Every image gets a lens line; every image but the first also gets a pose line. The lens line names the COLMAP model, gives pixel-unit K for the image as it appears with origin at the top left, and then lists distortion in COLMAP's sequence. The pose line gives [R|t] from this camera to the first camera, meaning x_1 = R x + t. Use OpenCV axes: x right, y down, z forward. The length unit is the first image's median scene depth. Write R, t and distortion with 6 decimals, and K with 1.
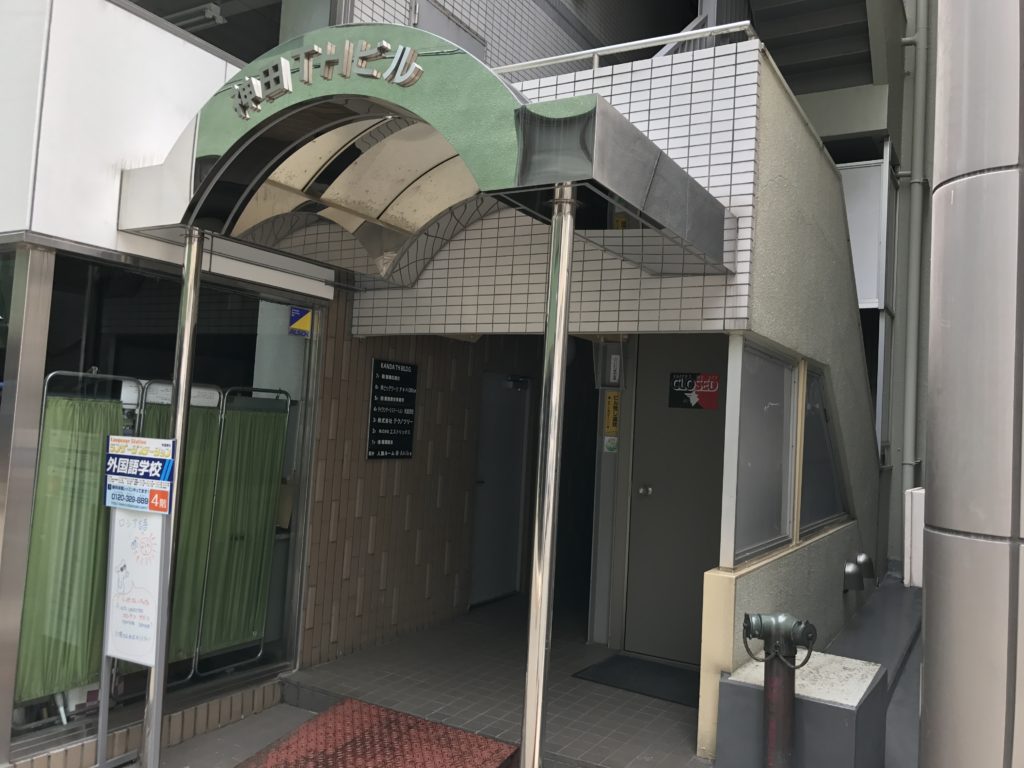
lens RADIAL K [[835.1, 0, 511.7], [0, 835.1, 382.1], [0, 0, 1]] dist [0.019201, -0.039801]
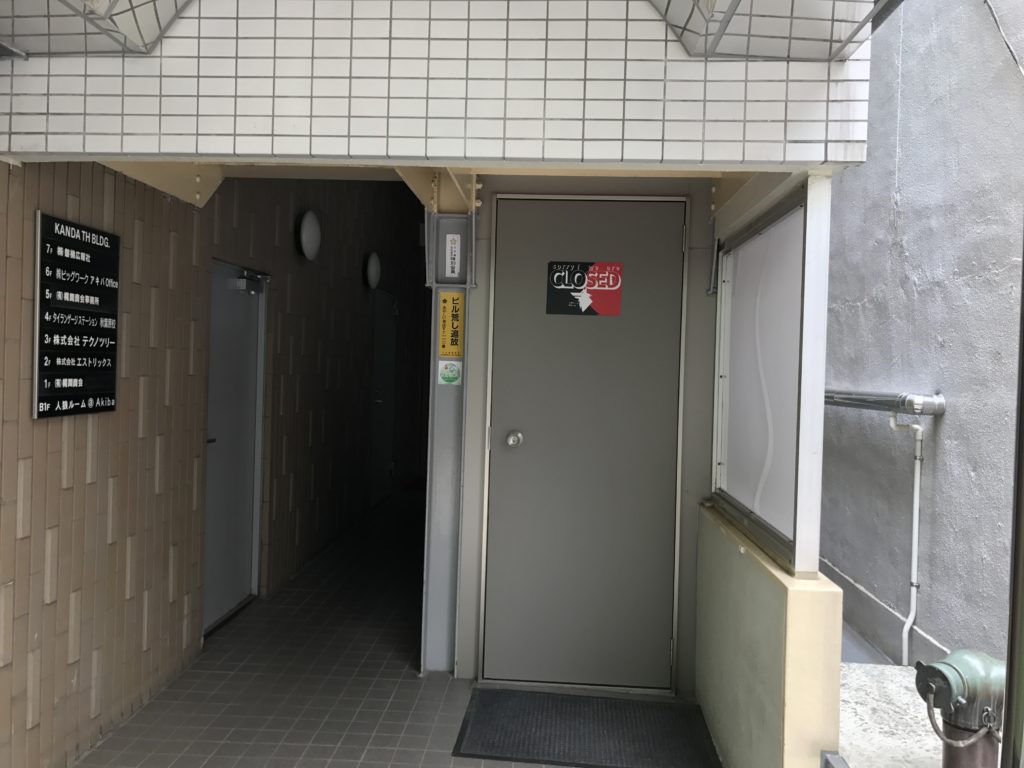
lens RADIAL K [[835.1, 0, 513.0], [0, 835.1, 382.1], [0, 0, 1]] dist [0.019201, -0.039801]
pose [[0.891178, -0.038347, 0.452029, -0.140522], [-0.001880, 0.996100, 0.088209, 0.026084], [-0.453649, -0.079459, 0.887631, 0.426460]]
